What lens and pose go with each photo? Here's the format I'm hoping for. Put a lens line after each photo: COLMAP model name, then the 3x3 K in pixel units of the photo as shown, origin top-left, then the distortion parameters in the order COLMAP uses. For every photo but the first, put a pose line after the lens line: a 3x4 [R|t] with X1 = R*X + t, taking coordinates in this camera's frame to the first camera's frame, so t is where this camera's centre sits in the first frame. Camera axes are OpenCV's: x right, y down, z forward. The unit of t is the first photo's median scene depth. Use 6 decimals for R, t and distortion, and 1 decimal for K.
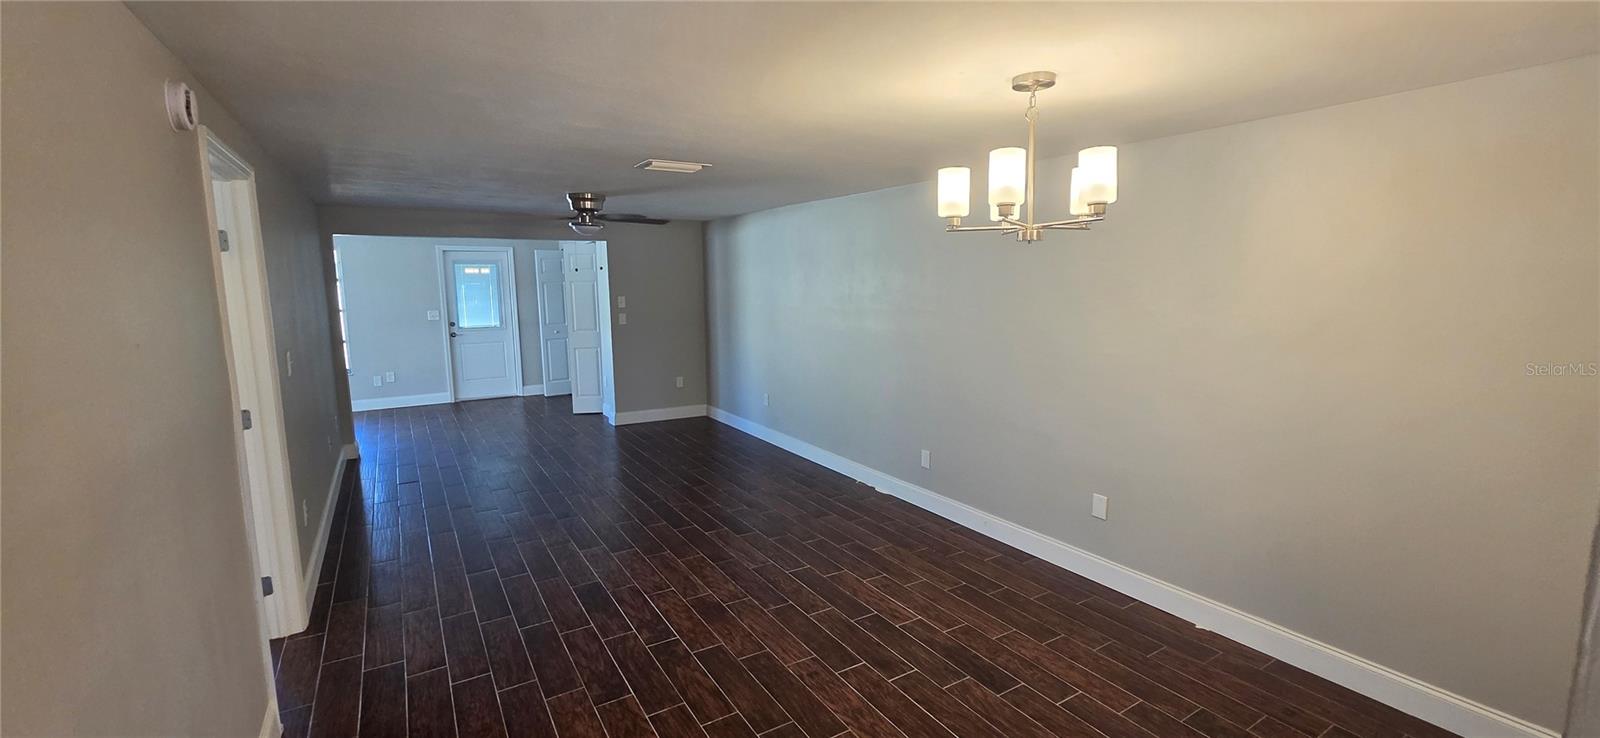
lens RADIAL K [[653.1, 0, 806.7], [0, 653.1, 367.2], [0, 0, 1]] dist [0.000841, -0.000739]
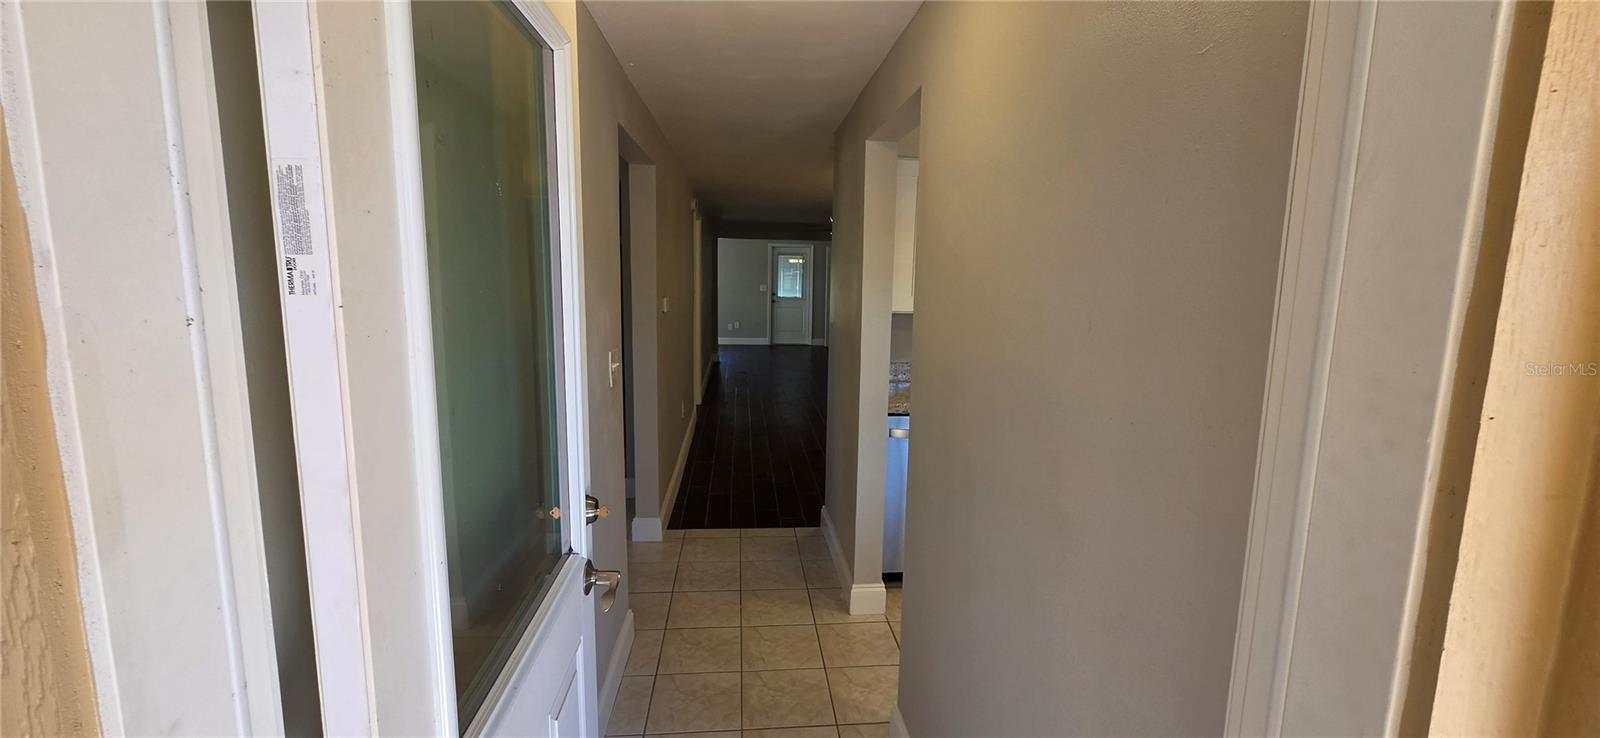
lens RADIAL K [[653.1, 0, 806.7], [0, 653.1, 367.2], [0, 0, 1]] dist [0.000841, -0.000739]
pose [[0.893427, 0.089532, -0.440196, 0.226666], [-0.086637, 0.995882, 0.026714, 0.058610], [0.440775, 0.014270, 0.897504, -0.356356]]
